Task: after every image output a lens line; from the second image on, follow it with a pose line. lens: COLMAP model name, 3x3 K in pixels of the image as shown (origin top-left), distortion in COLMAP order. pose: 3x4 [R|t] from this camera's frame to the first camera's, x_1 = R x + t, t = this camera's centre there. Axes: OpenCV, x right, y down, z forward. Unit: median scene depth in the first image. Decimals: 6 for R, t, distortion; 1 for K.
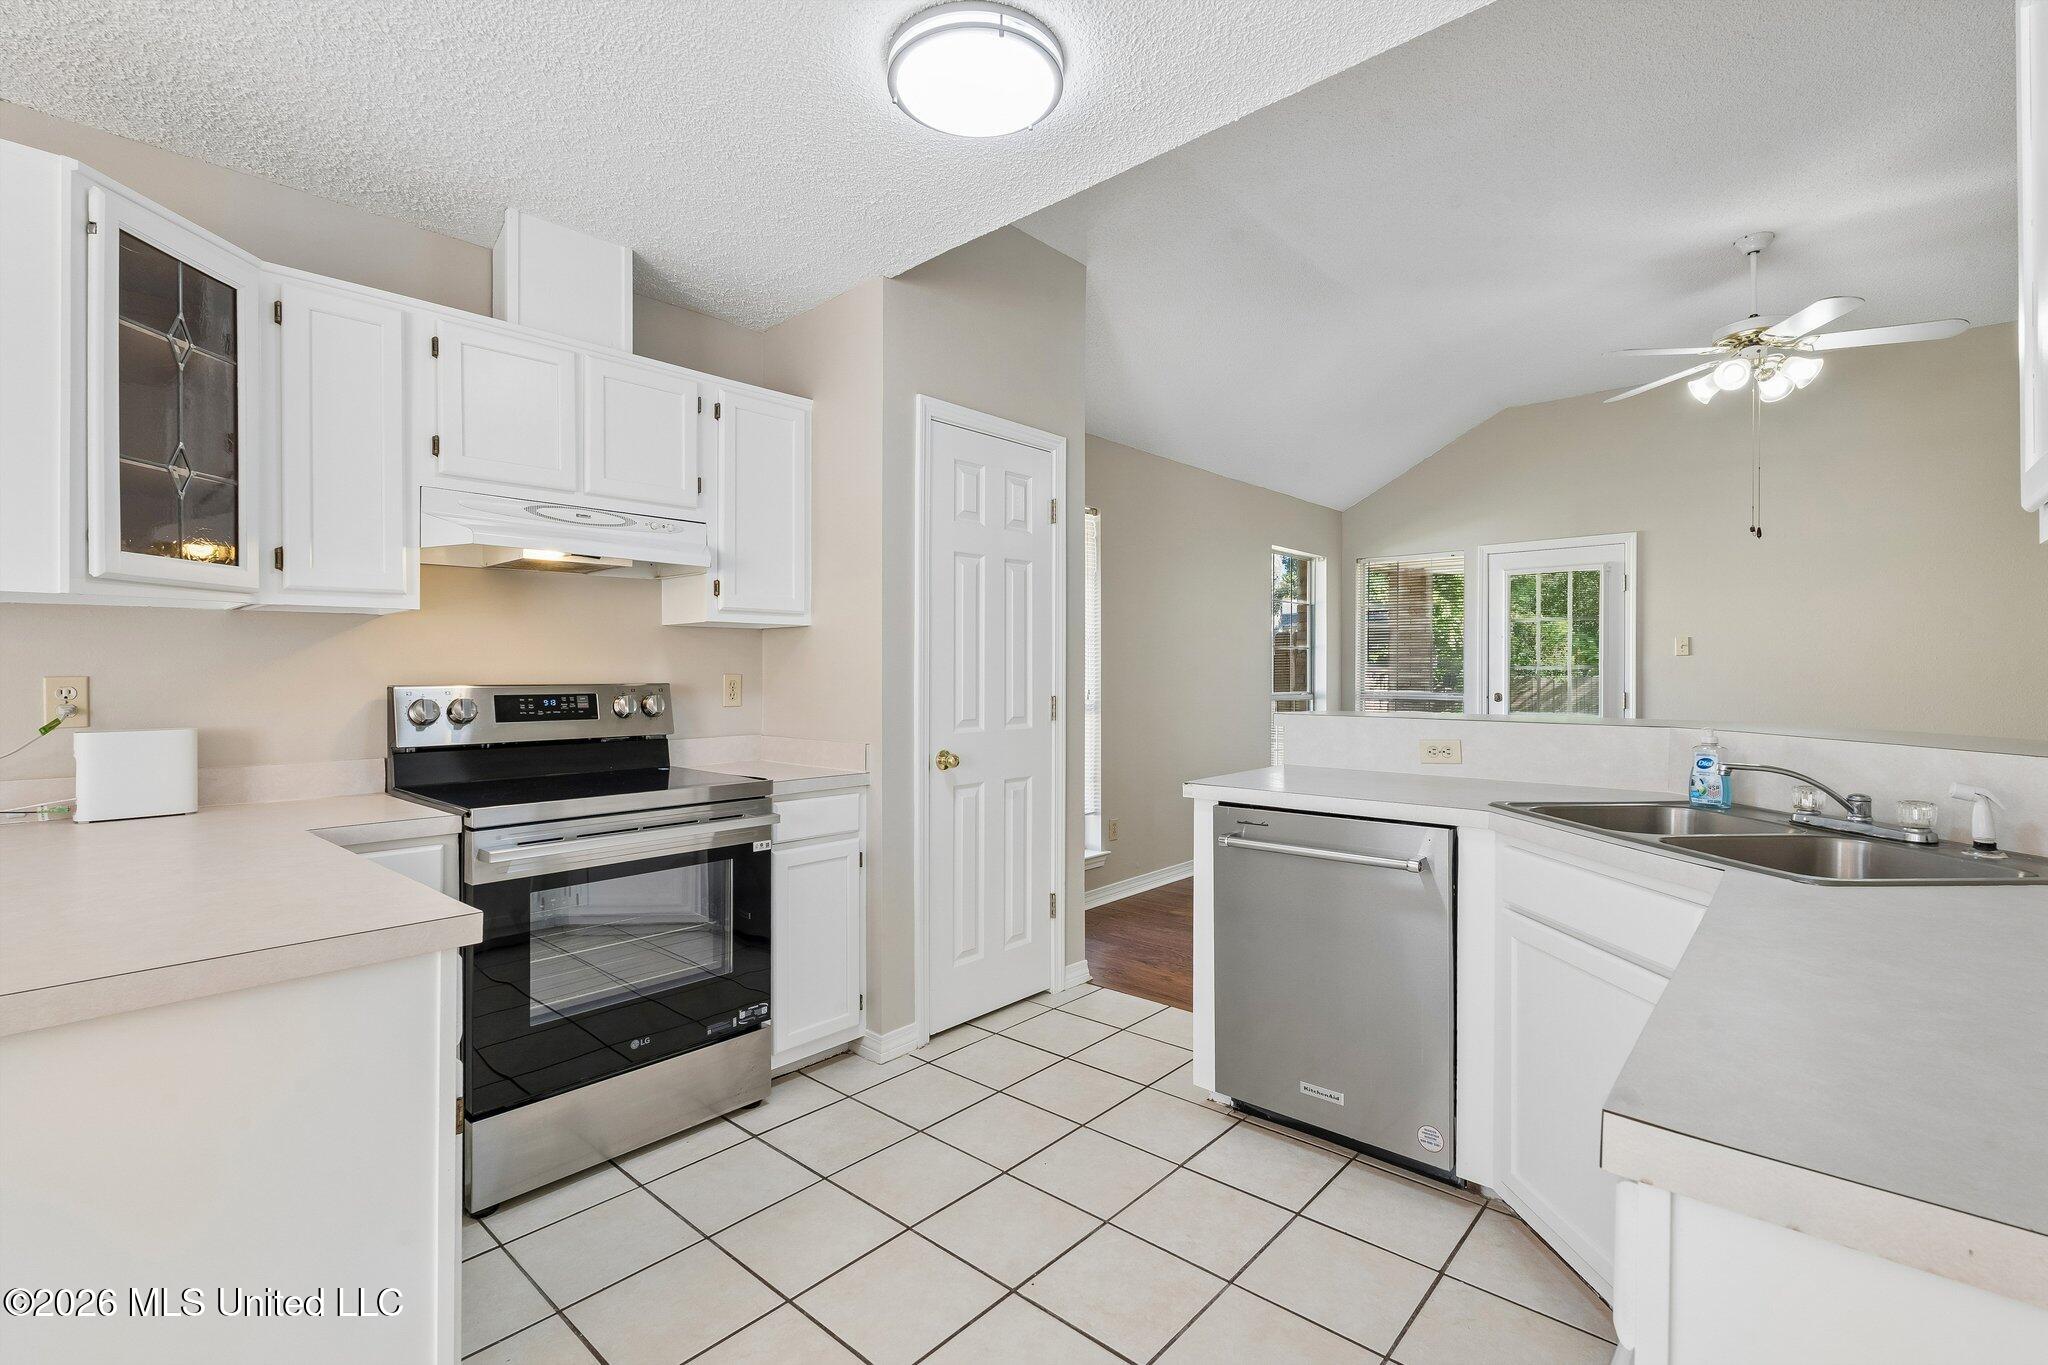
lens RADIAL K [[917.9, 0, 1024.8], [0, 917.9, 675.7], [0, 0, 1]] dist [0.003611, 0.000767]
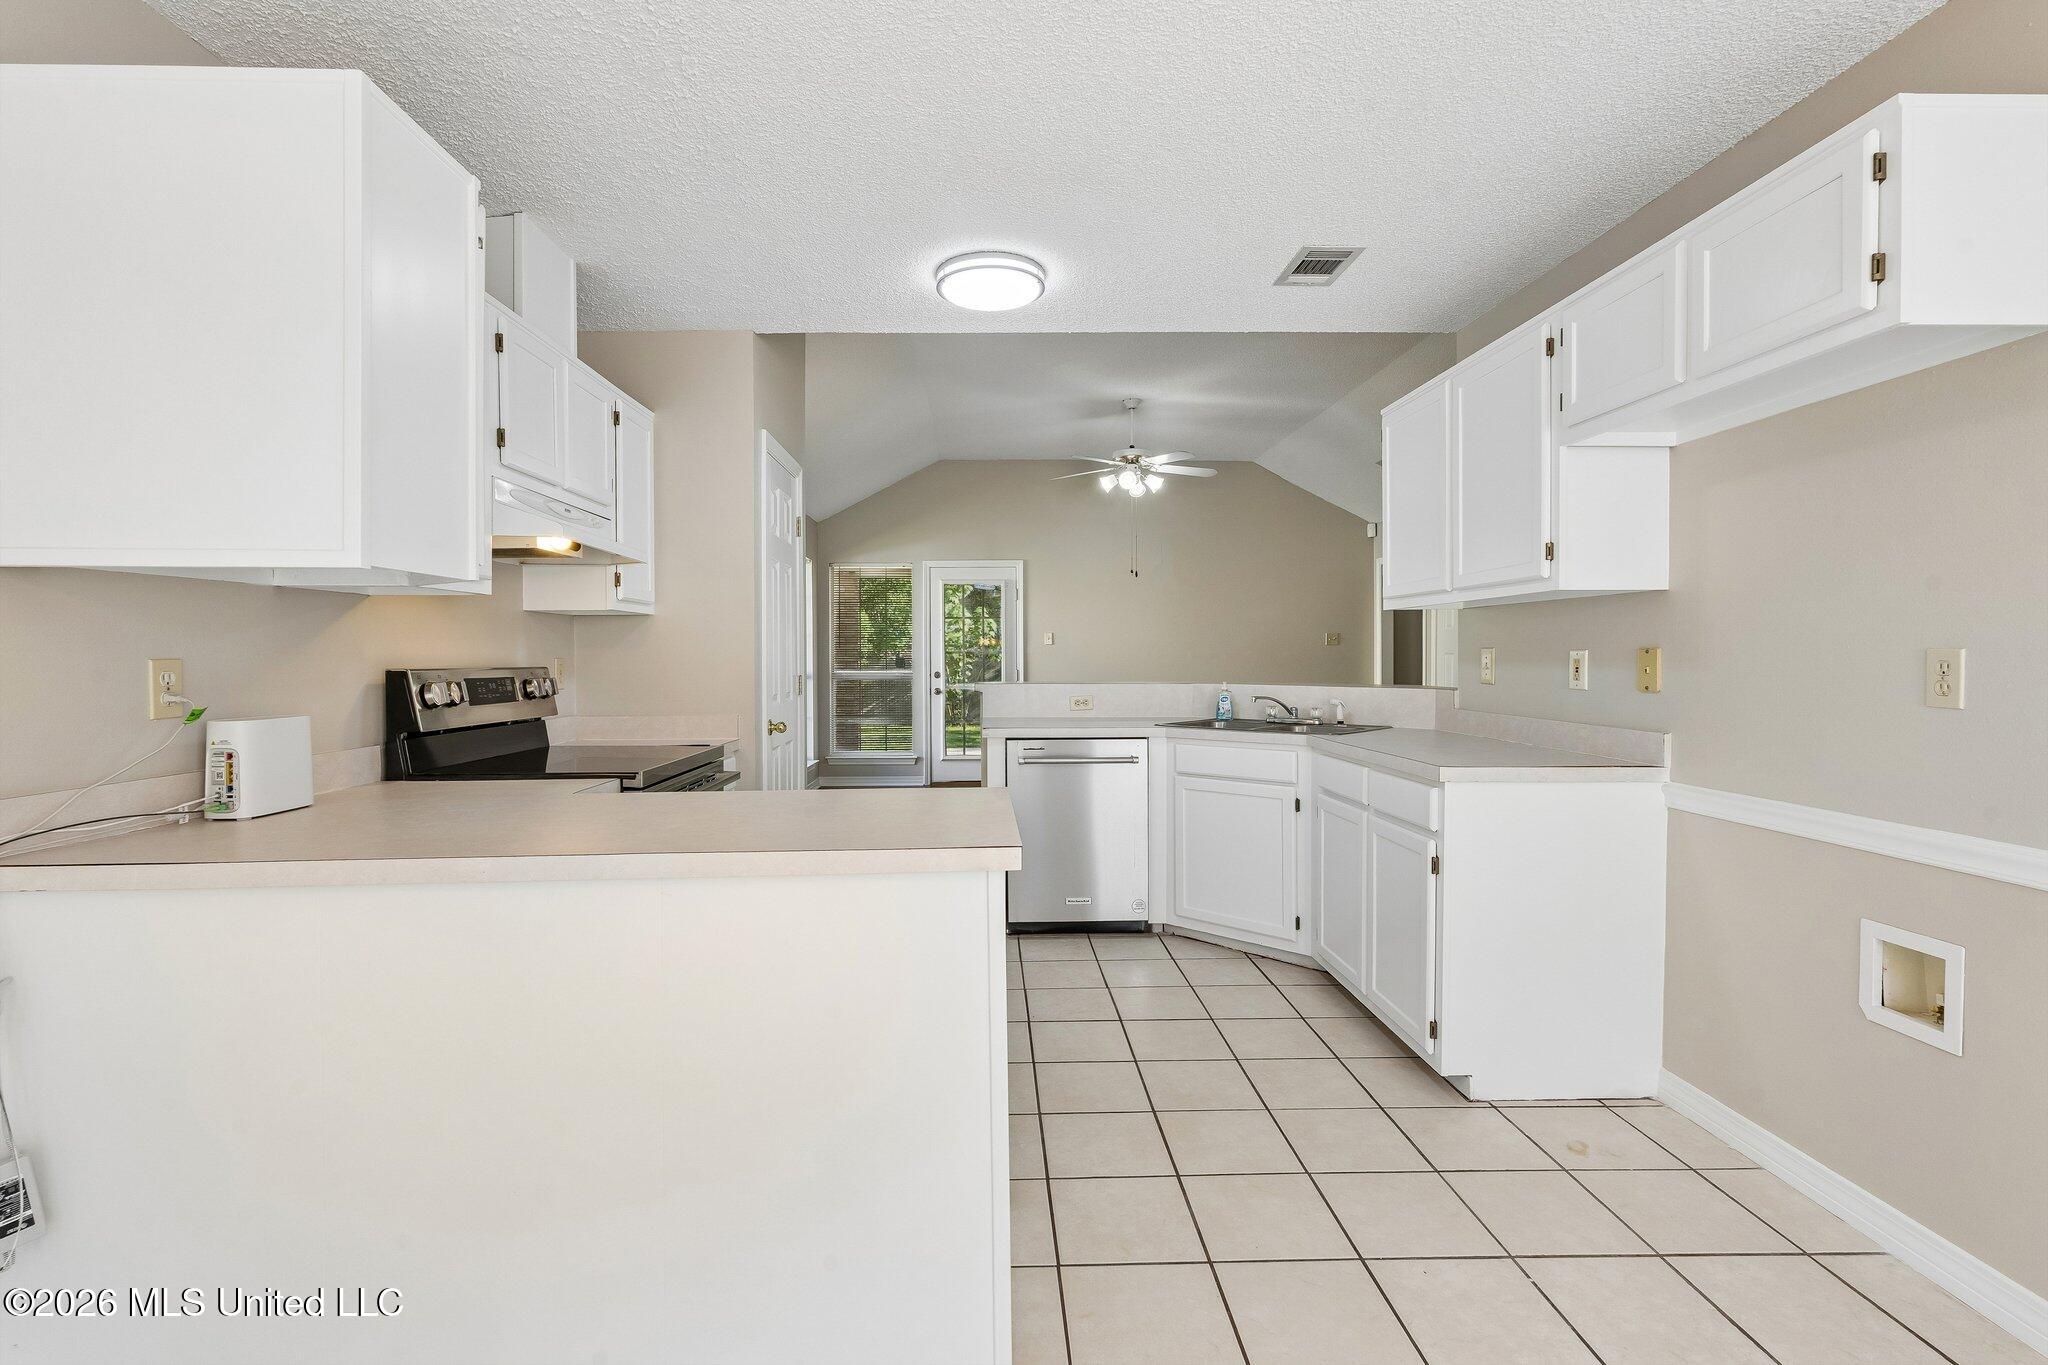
lens RADIAL K [[917.9, 0, 1020.6], [0, 917.9, 671.5], [0, 0, 1]] dist [0.003611, 0.000767]
pose [[0.727001, -0.012880, 0.686516, -0.668558], [0.004802, 0.999895, 0.013675, 0.001888], [-0.686620, -0.006645, 0.726986, -0.118848]]
